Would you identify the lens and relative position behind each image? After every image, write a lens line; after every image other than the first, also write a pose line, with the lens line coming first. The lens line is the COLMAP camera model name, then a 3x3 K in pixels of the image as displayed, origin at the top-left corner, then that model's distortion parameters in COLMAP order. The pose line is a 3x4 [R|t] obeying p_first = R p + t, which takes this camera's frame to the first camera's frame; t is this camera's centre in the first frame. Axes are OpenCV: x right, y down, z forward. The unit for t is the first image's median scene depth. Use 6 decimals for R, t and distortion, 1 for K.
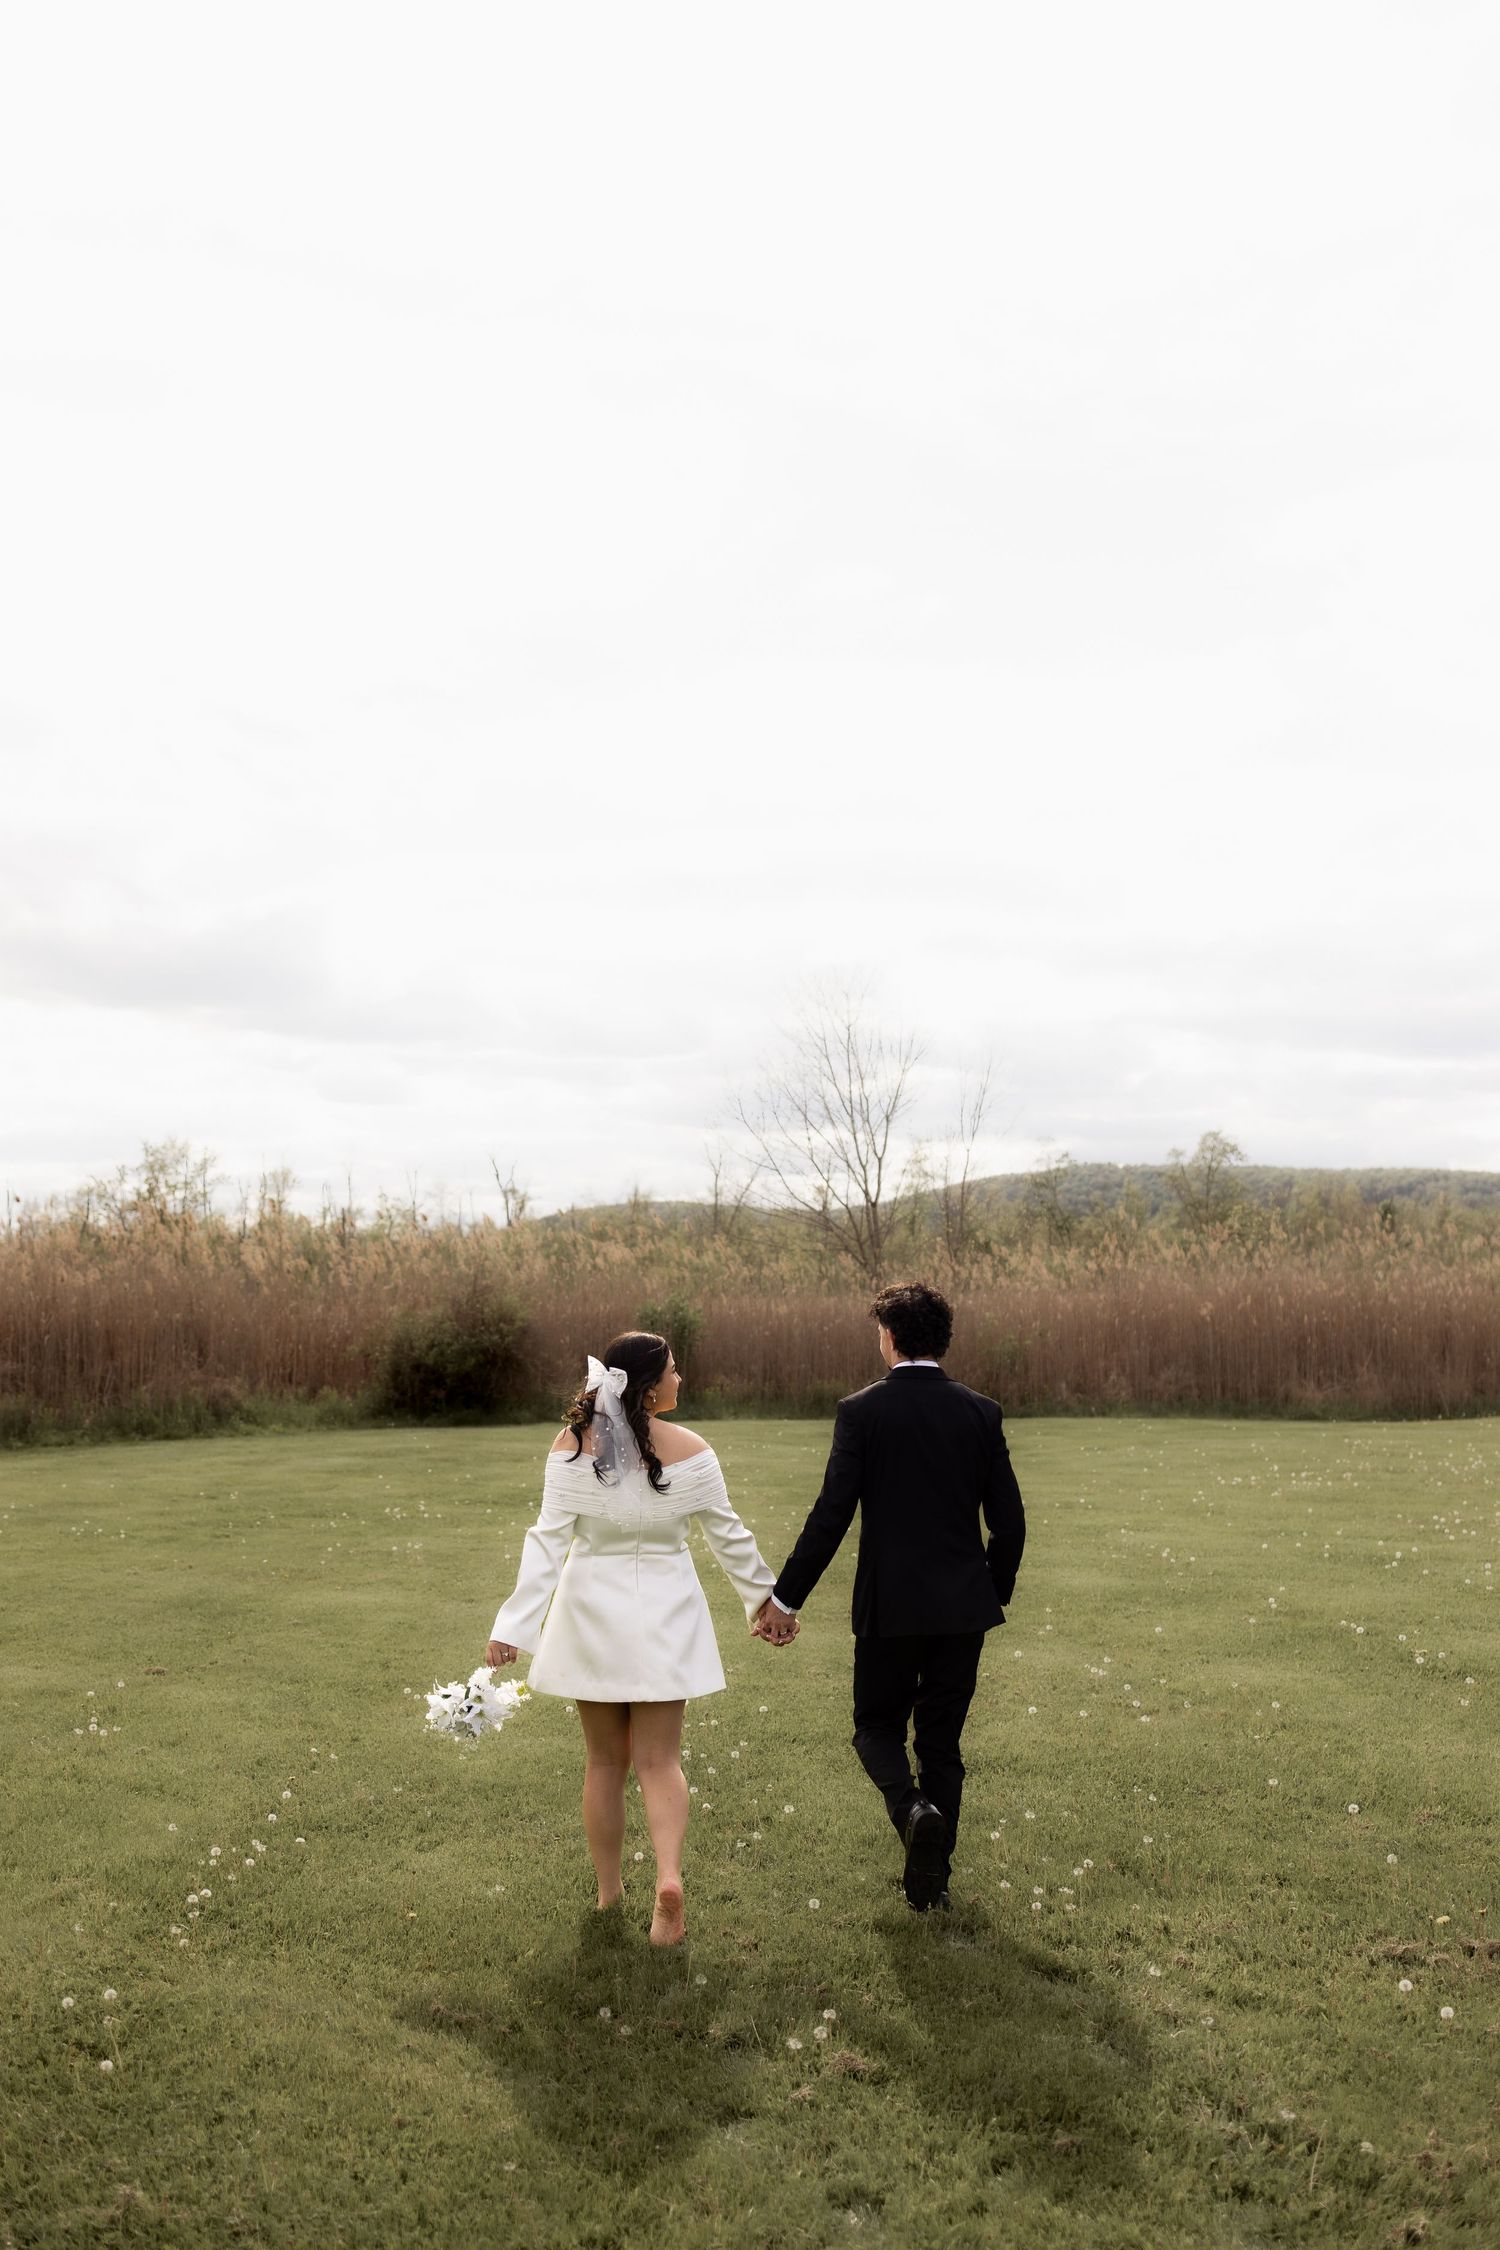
lens RADIAL K [[2437.4, 0, 750.0], [0, 2437.4, 1125.0], [0, 0, 1]] dist [0.015572, 0.005313]
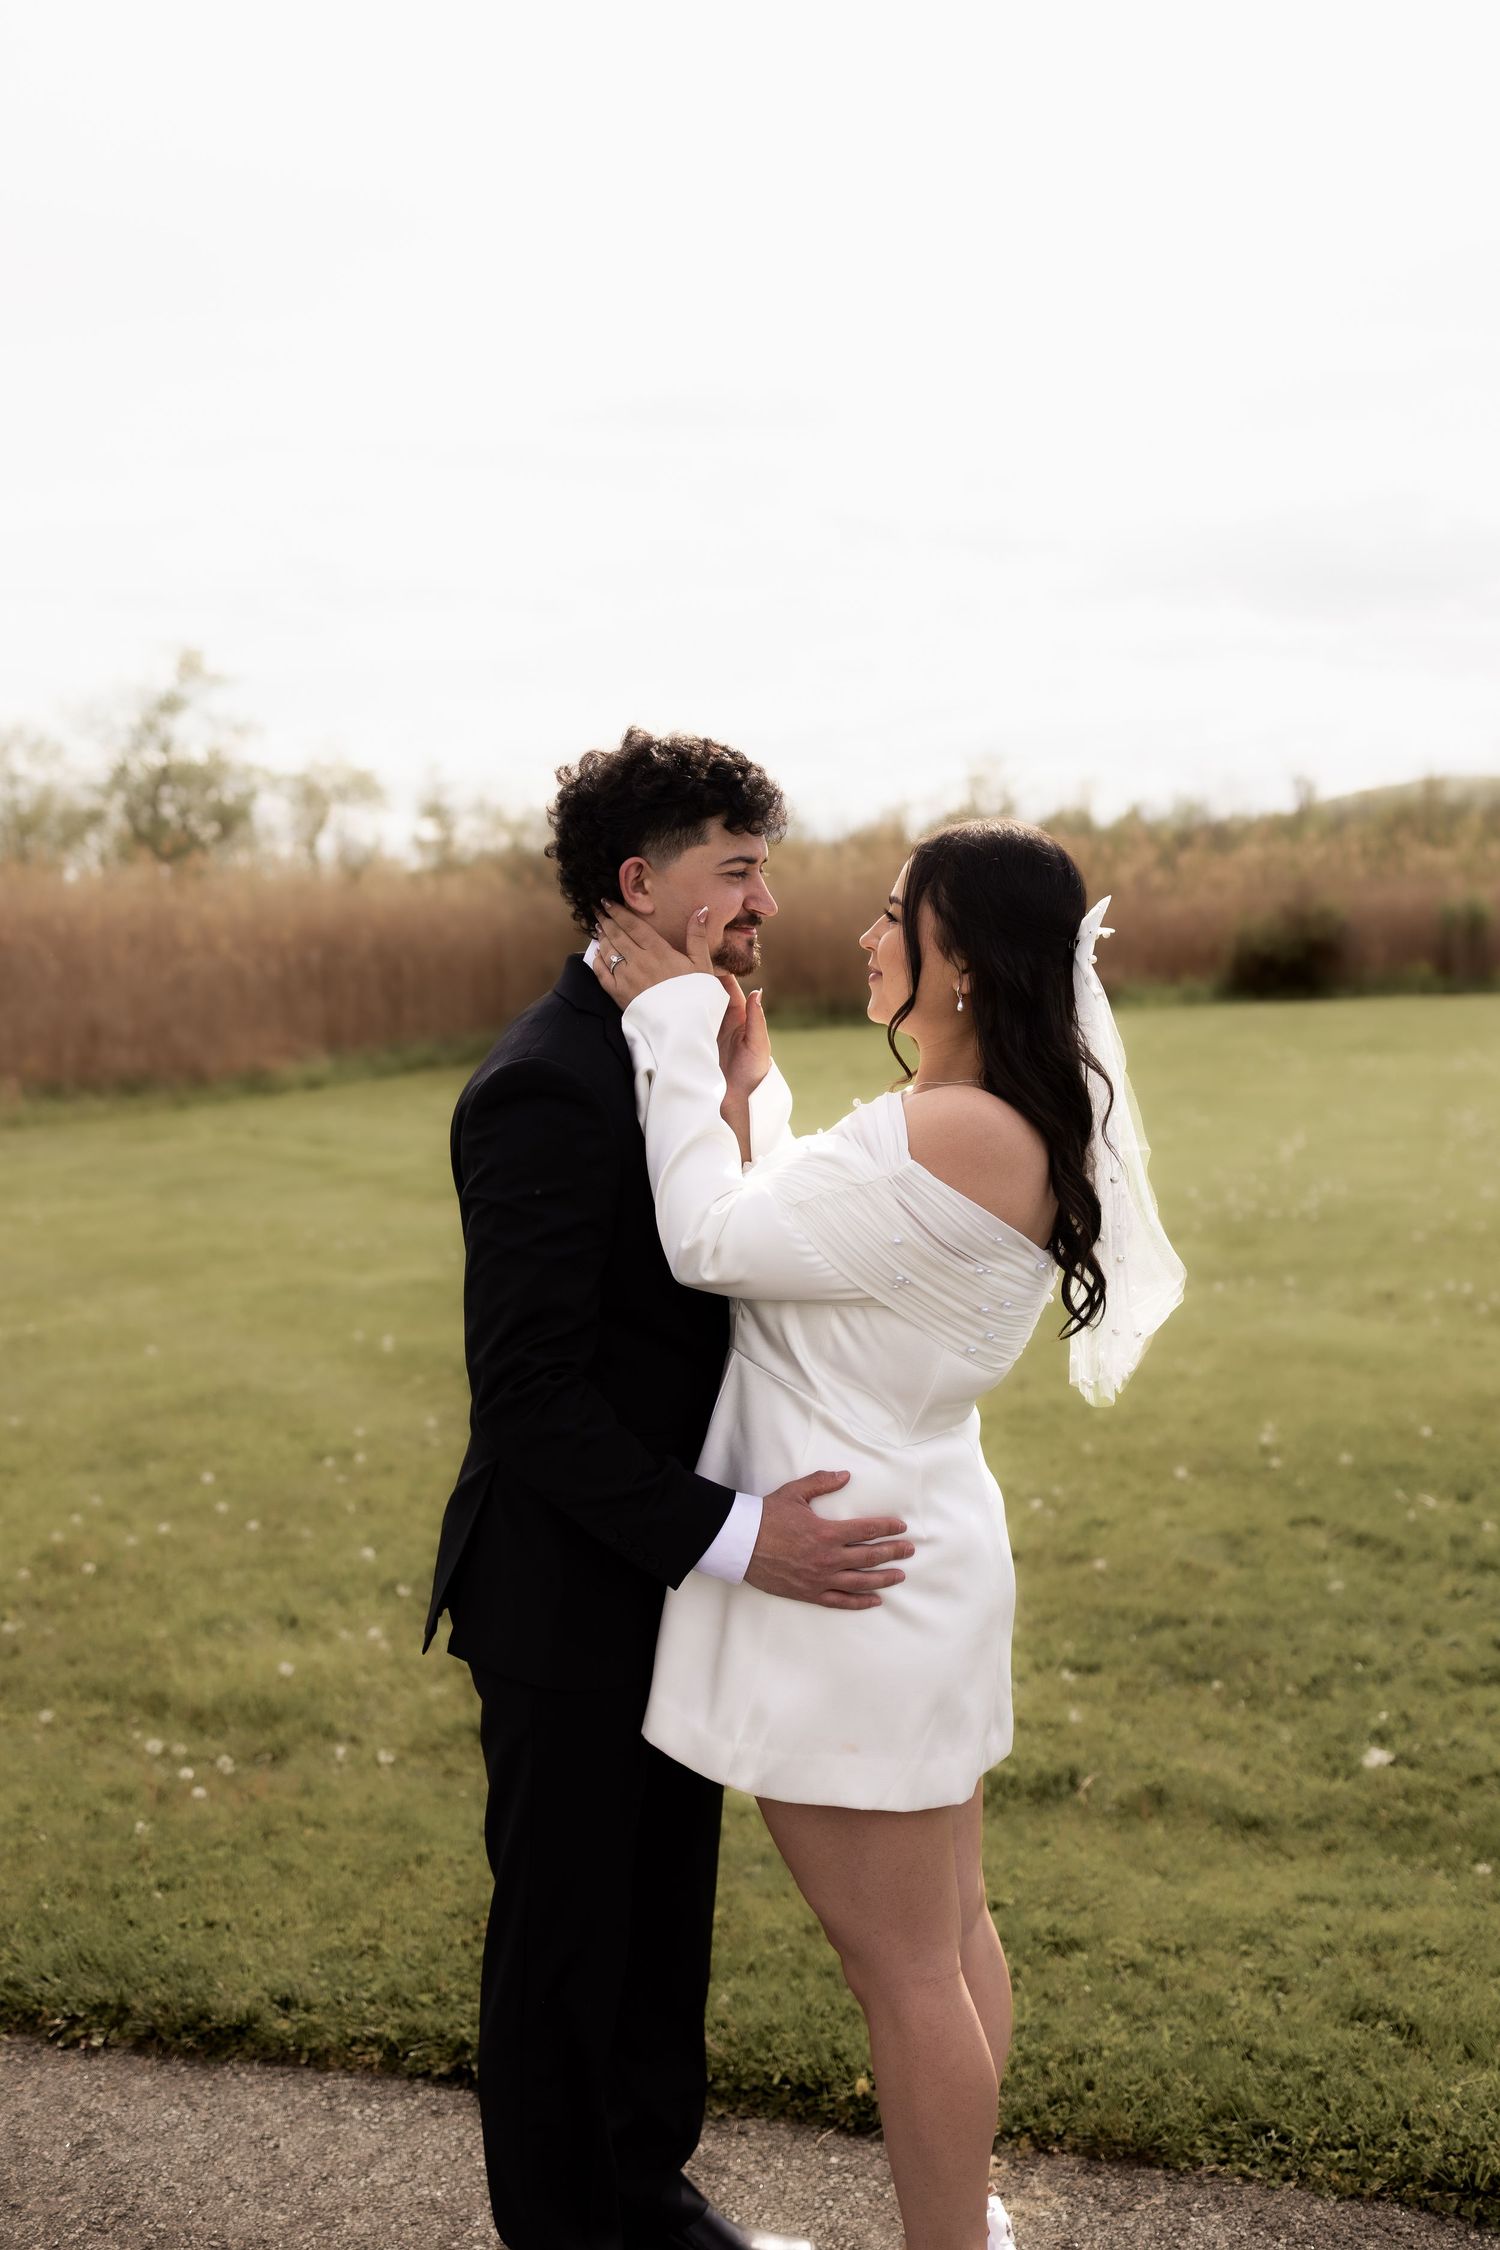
lens RADIAL K [[2341.7, 0, 750.0], [0, 2341.7, 1125.0], [0, 0, 1]] dist [-0.009723, -0.004510]
pose [[0.946426, 0.005814, -0.322869, 0.008244], [0.049139, 0.985601, 0.161789, -0.023638], [0.319161, -0.168987, 0.932513, -0.225816]]
